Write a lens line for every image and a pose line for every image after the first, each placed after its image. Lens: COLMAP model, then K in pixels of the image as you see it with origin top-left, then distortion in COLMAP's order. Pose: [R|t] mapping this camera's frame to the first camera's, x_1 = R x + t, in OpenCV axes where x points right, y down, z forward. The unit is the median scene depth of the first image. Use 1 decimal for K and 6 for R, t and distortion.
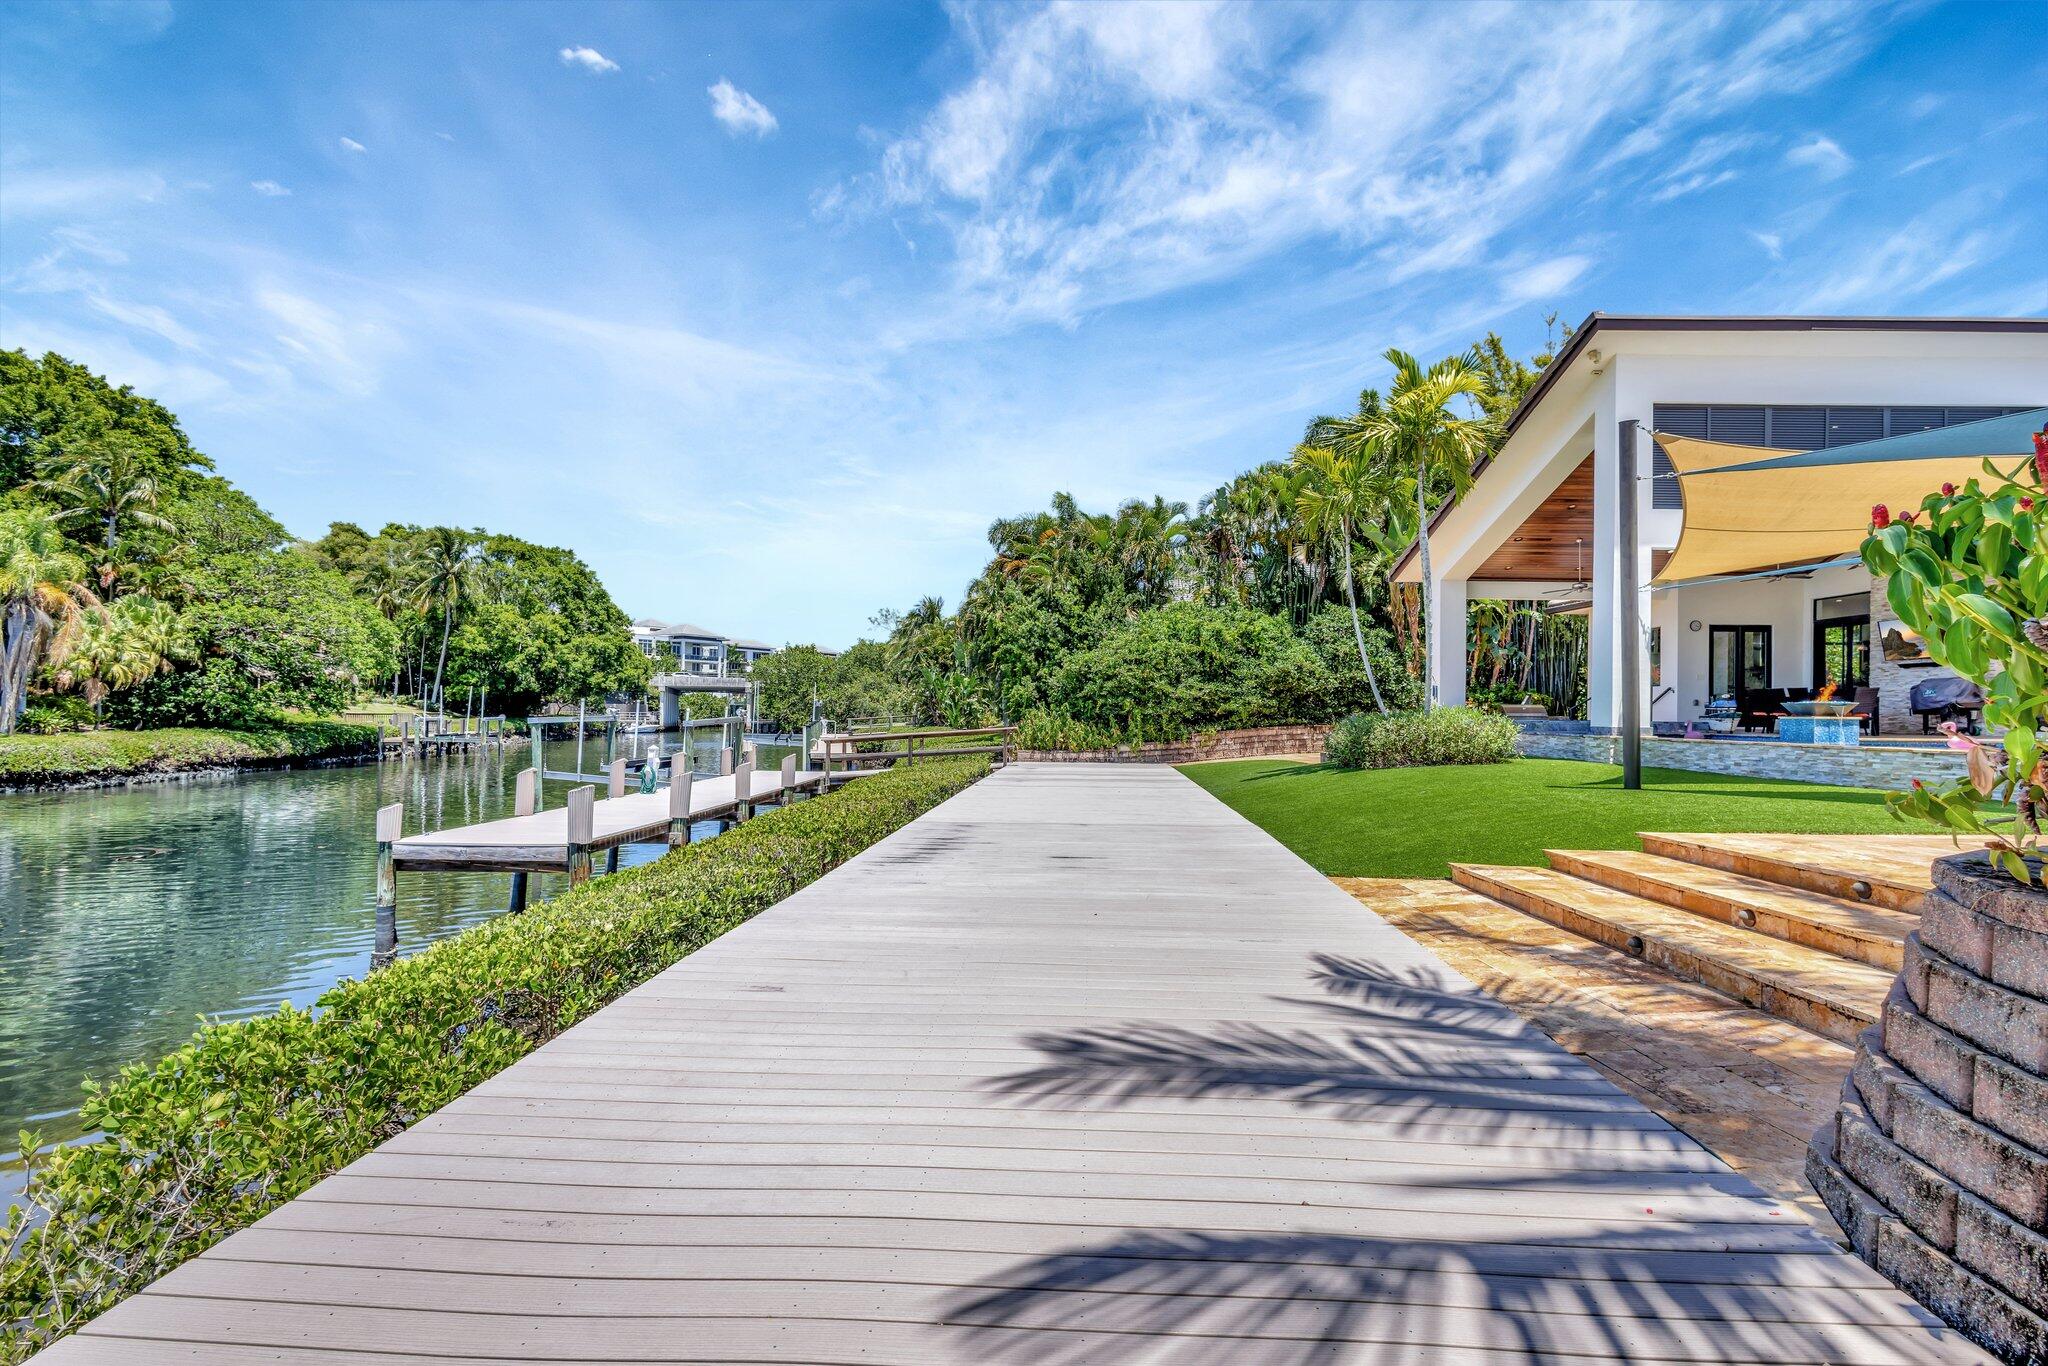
lens RADIAL K [[954.2, 0, 1043.5], [0, 954.2, 707.0], [0, 0, 1]] dist [0.005251, -0.000187]
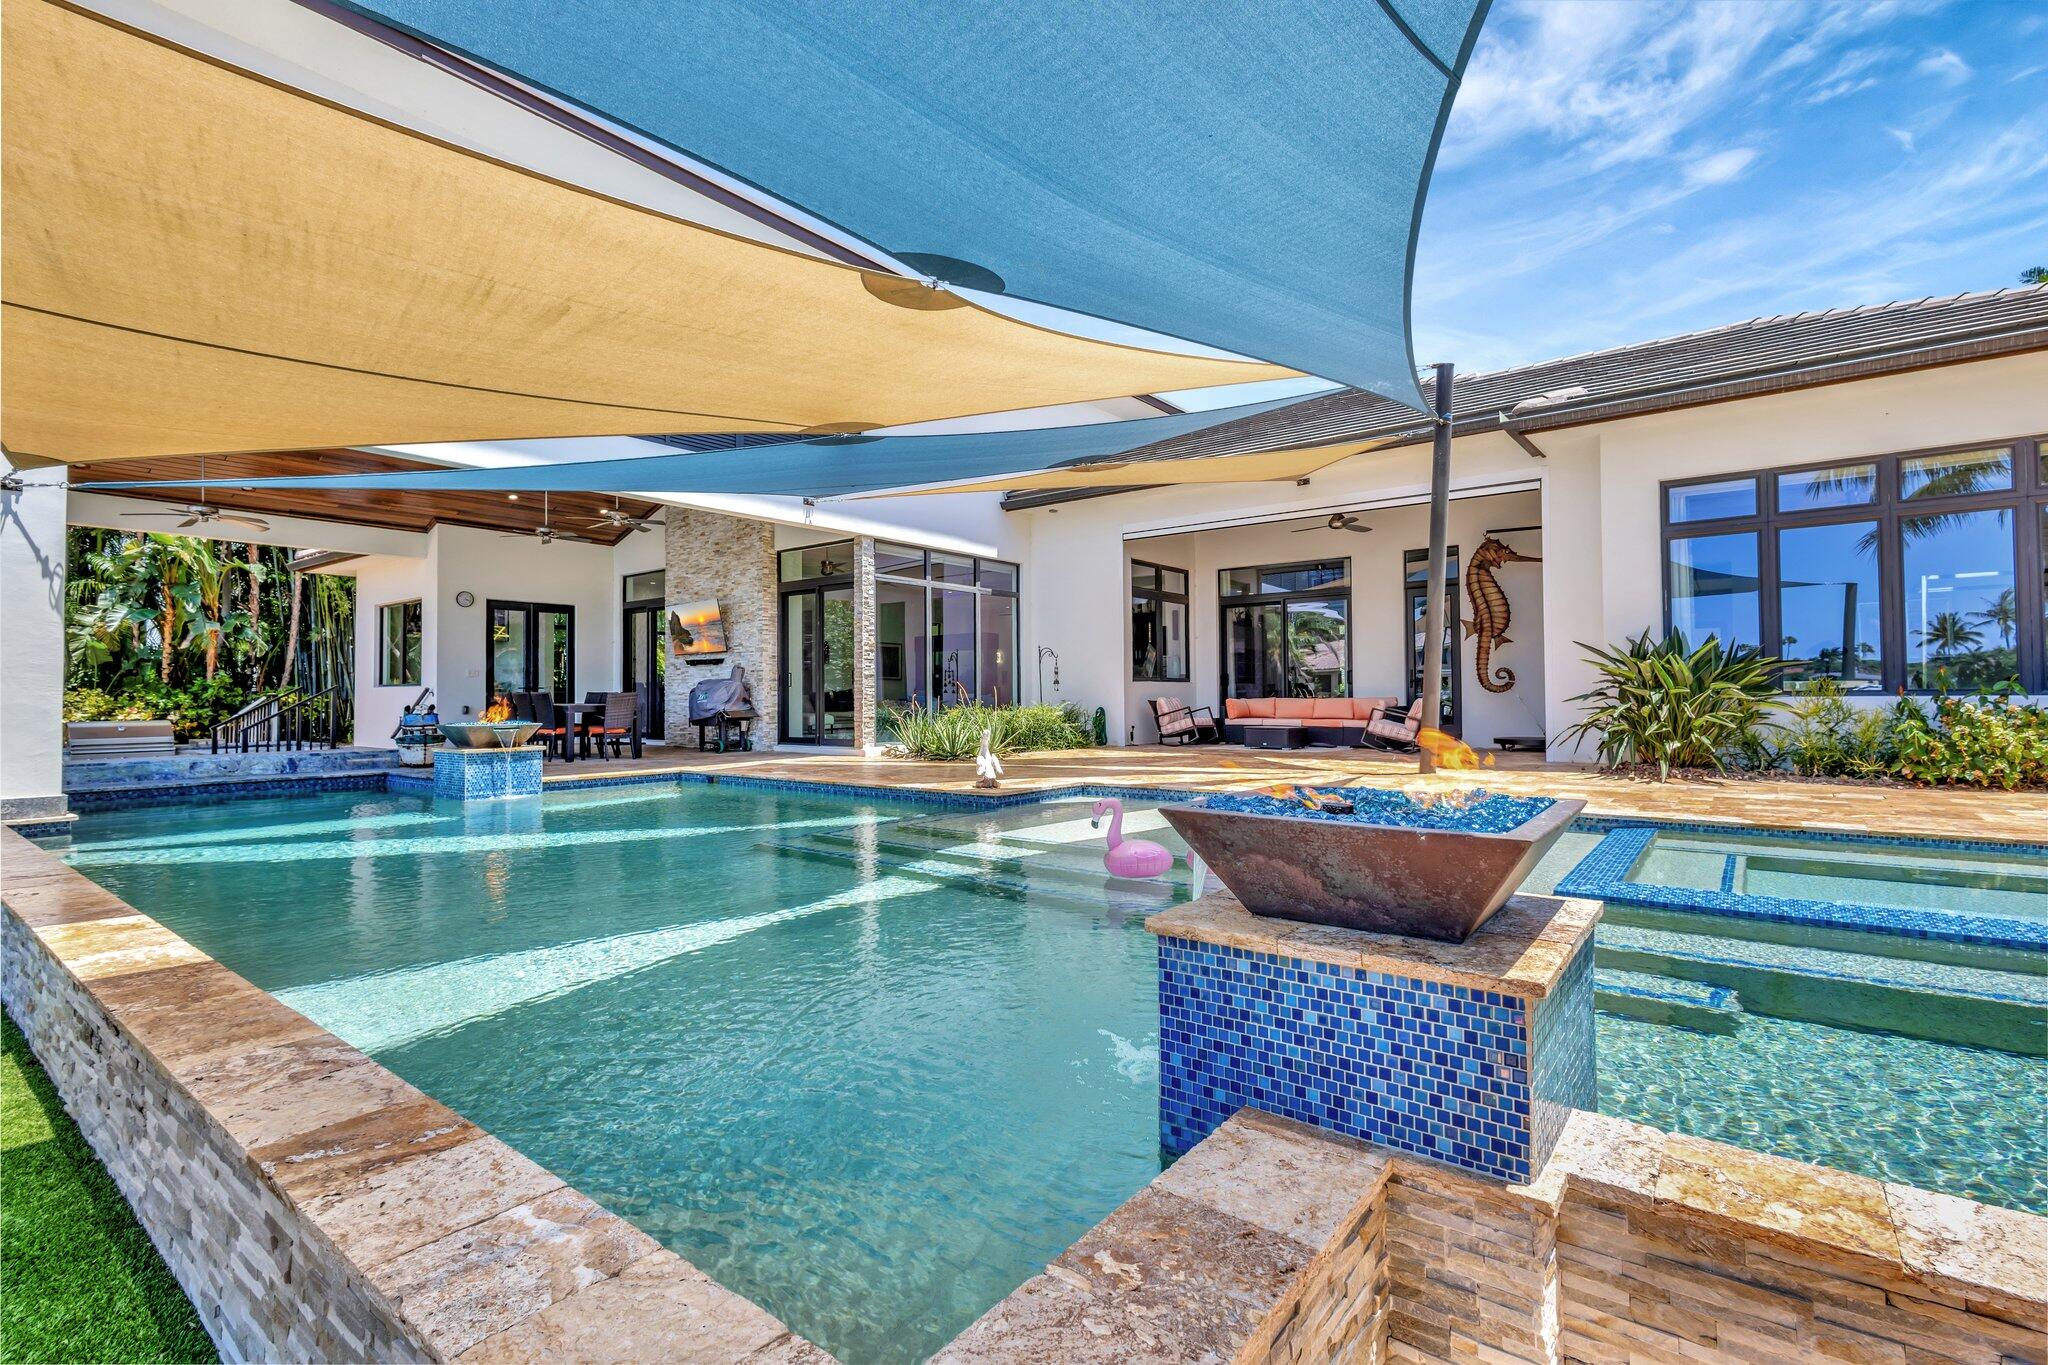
lens RADIAL K [[935.2, 0, 1018.6], [0, 935.2, 681.9], [0, 0, 1]] dist [0.002346, -0.000506]
pose [[0.615740, -0.000538, 0.787949, 0.183349], [0.010156, 0.999922, -0.007254, -0.007560], [-0.787884, 0.012469, 0.615697, 0.124352]]
